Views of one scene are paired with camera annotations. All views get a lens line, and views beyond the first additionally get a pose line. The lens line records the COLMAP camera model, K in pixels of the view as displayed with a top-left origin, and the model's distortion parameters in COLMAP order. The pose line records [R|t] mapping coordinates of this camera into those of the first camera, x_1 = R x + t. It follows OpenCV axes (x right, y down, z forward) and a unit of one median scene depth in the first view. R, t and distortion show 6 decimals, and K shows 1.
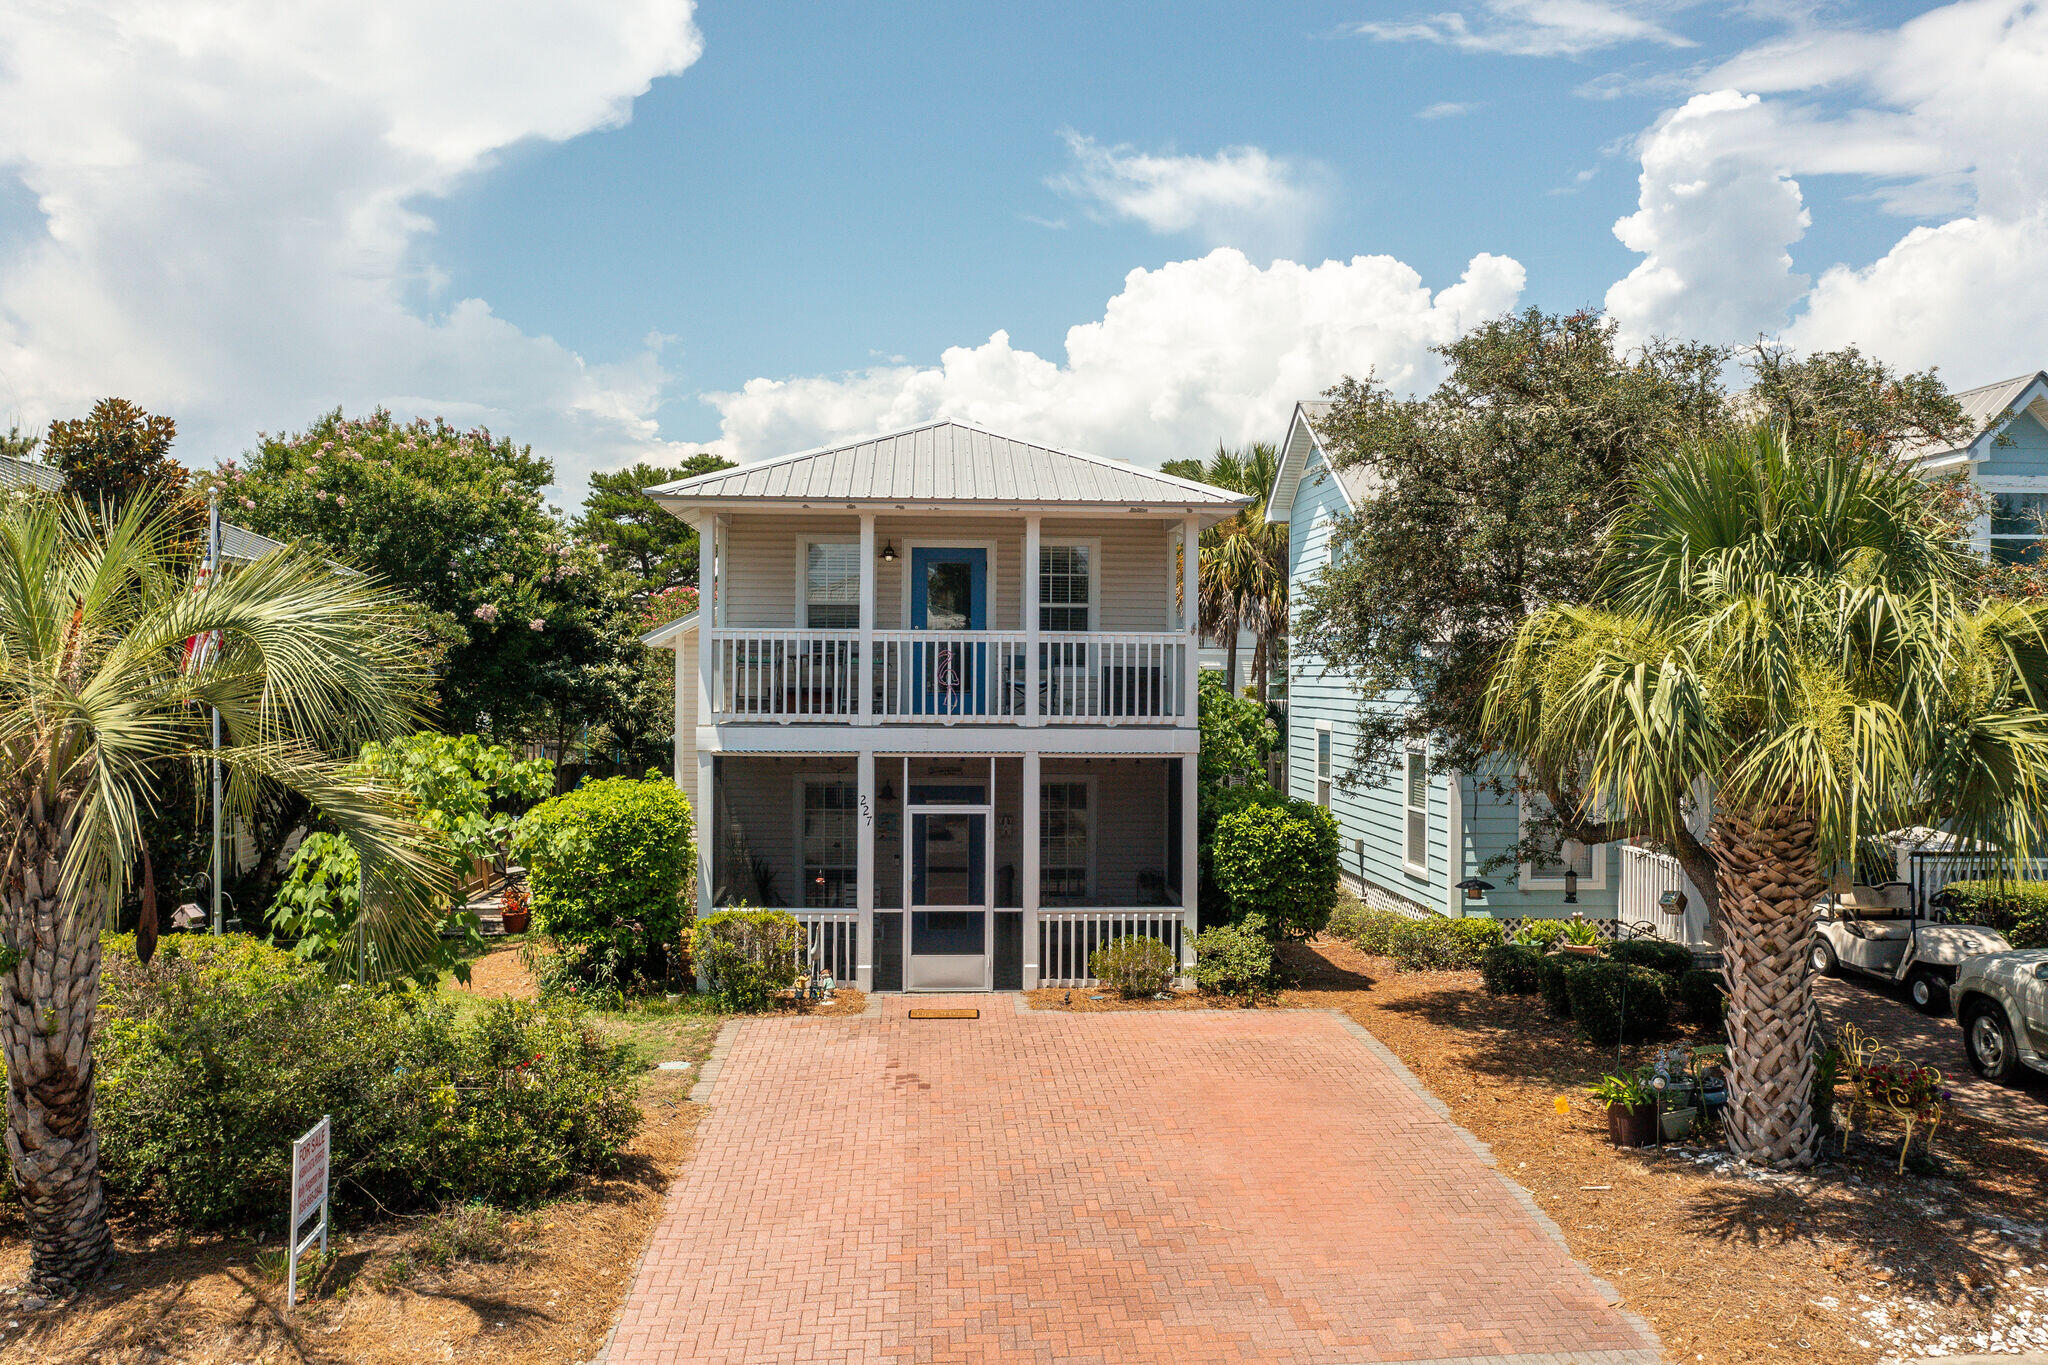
lens RADIAL K [[1597.7, 0, 1024.0], [0, 1597.7, 682.5], [0, 0, 1]] dist [-0.007411, 0.002010]
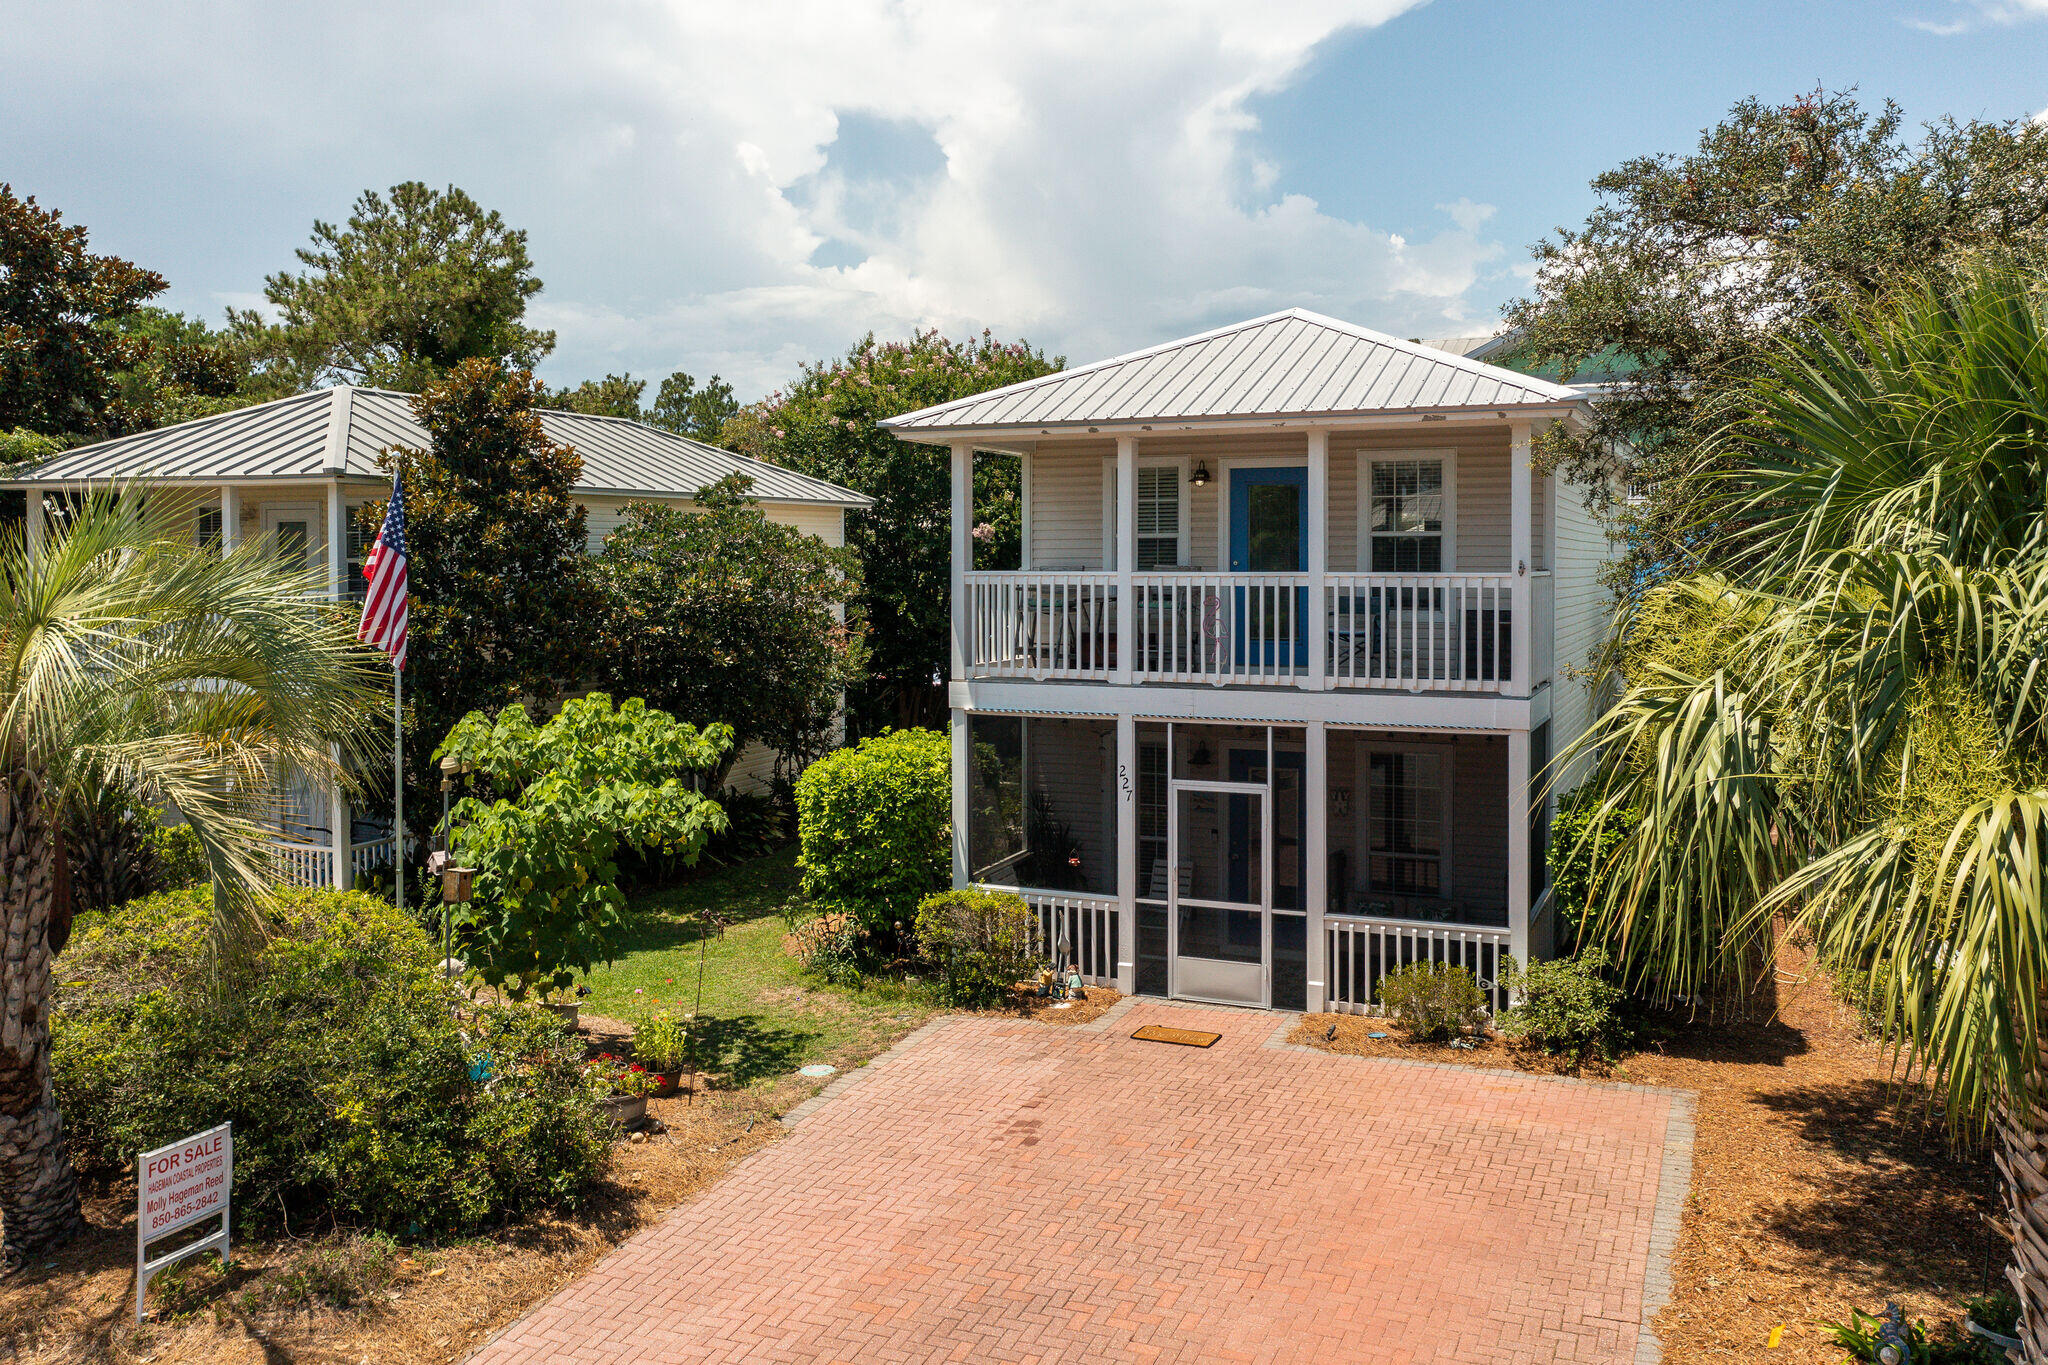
lens RADIAL K [[1628.5, 0, 1059.1], [0, 1628.5, 602.3], [0, 0, 1]] dist [-0.006290, -0.003986]
pose [[0.892789, 0.002899, -0.450465, 0.263306], [0.006574, 0.999789, 0.019462, -0.034260], [0.450427, -0.020337, 0.892582, 0.206364]]
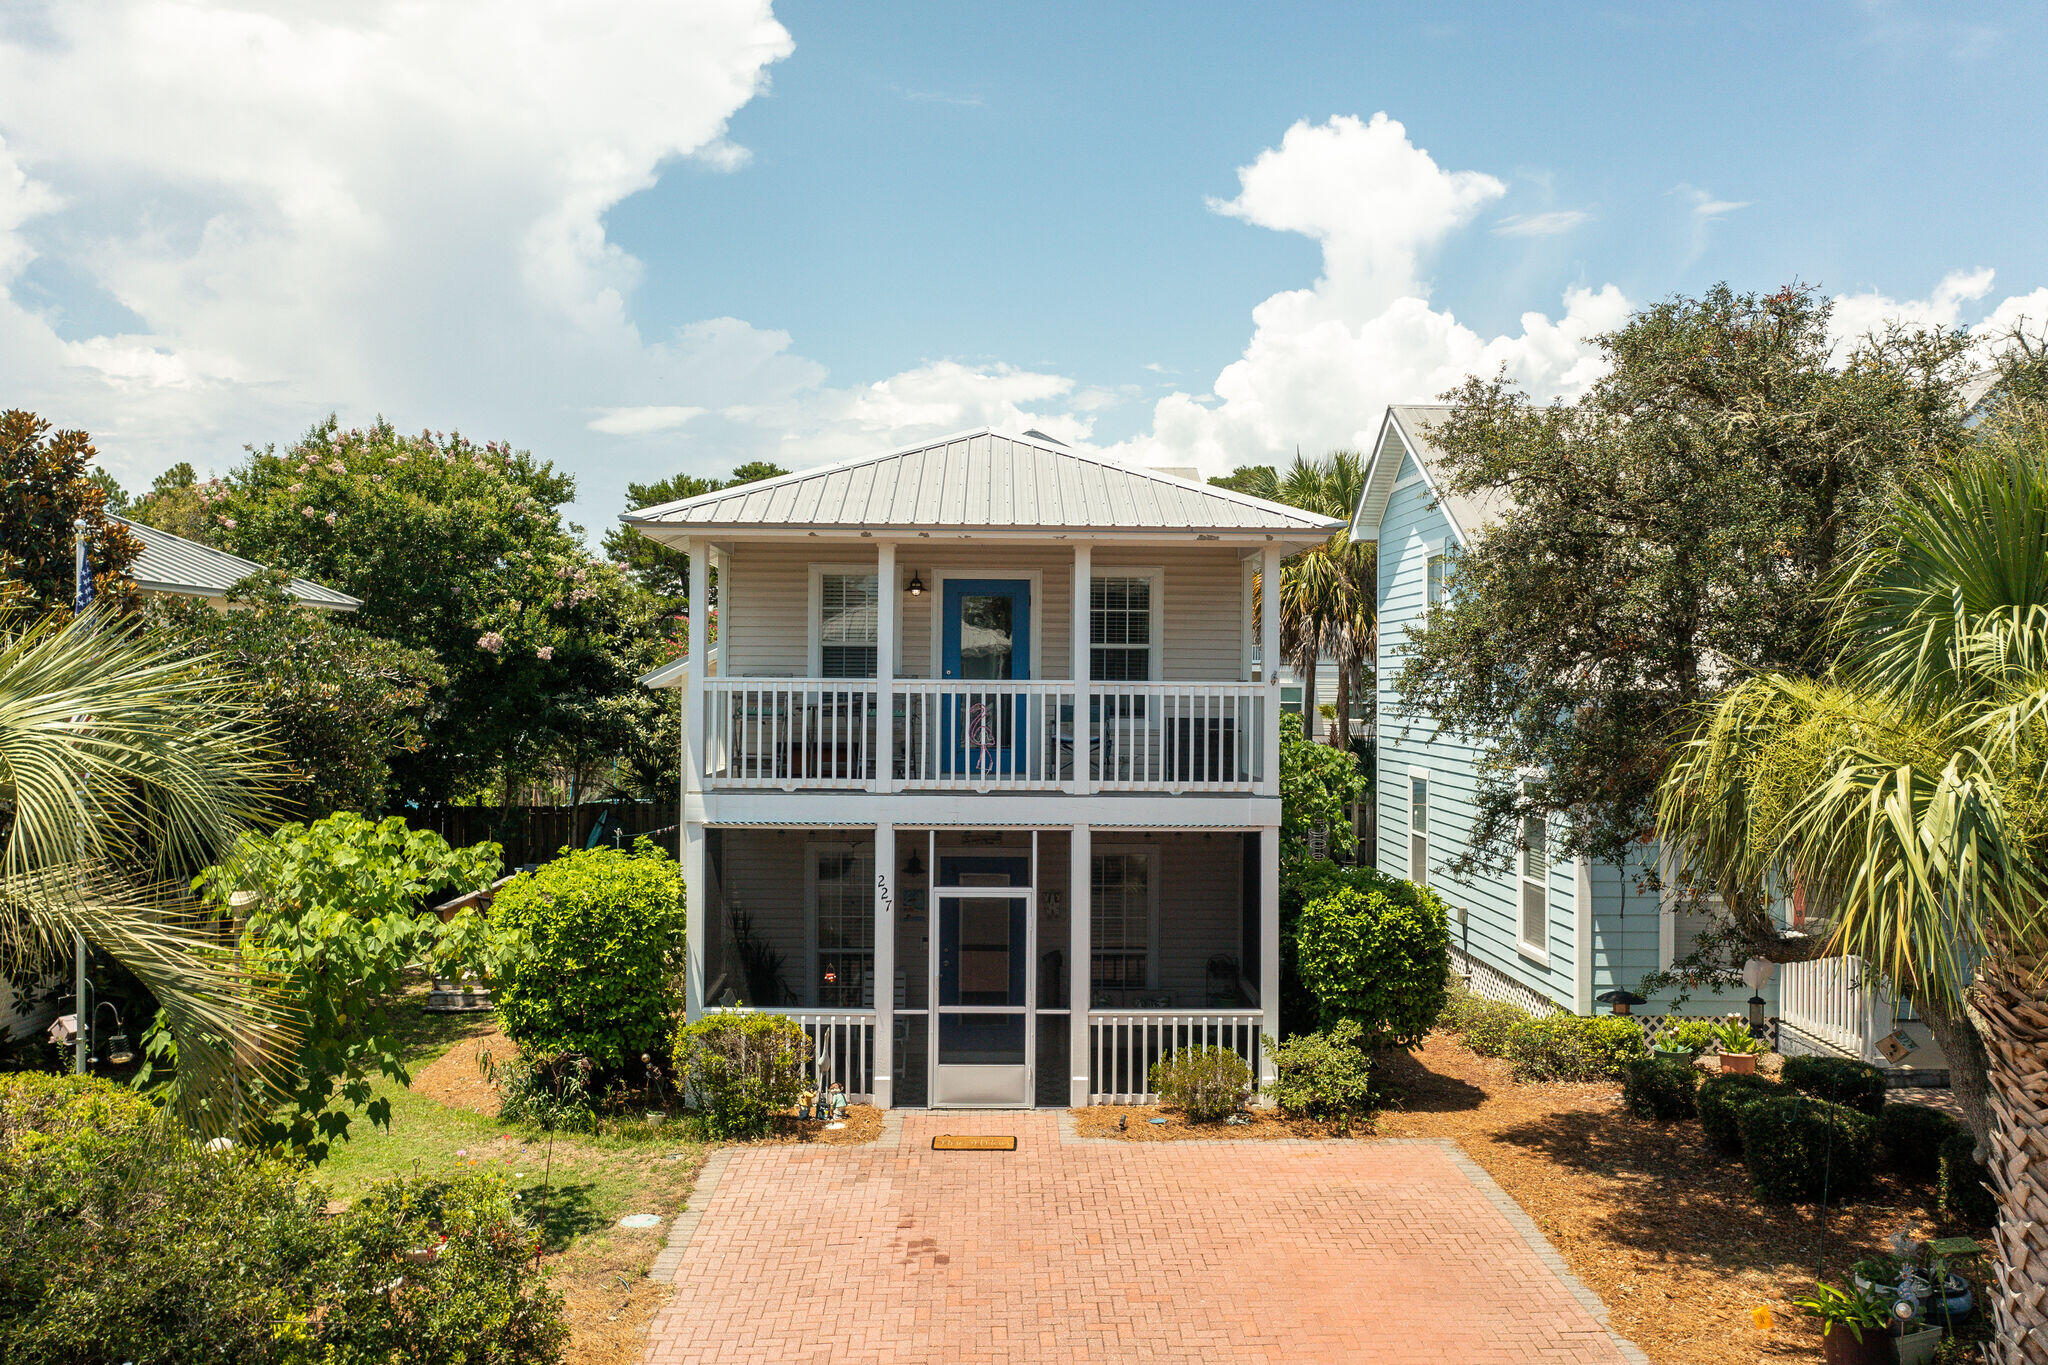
lens RADIAL K [[1619.2, 0, 1024.0], [0, 1619.2, 682.5], [0, 0, 1]] dist [-0.003032, -0.003456]
pose [[0.999178, 0.000897, -0.040534, 0.009440], [-0.001092, 0.999988, -0.004792, -0.027386], [0.040529, 0.004833, 0.999167, 0.146996]]
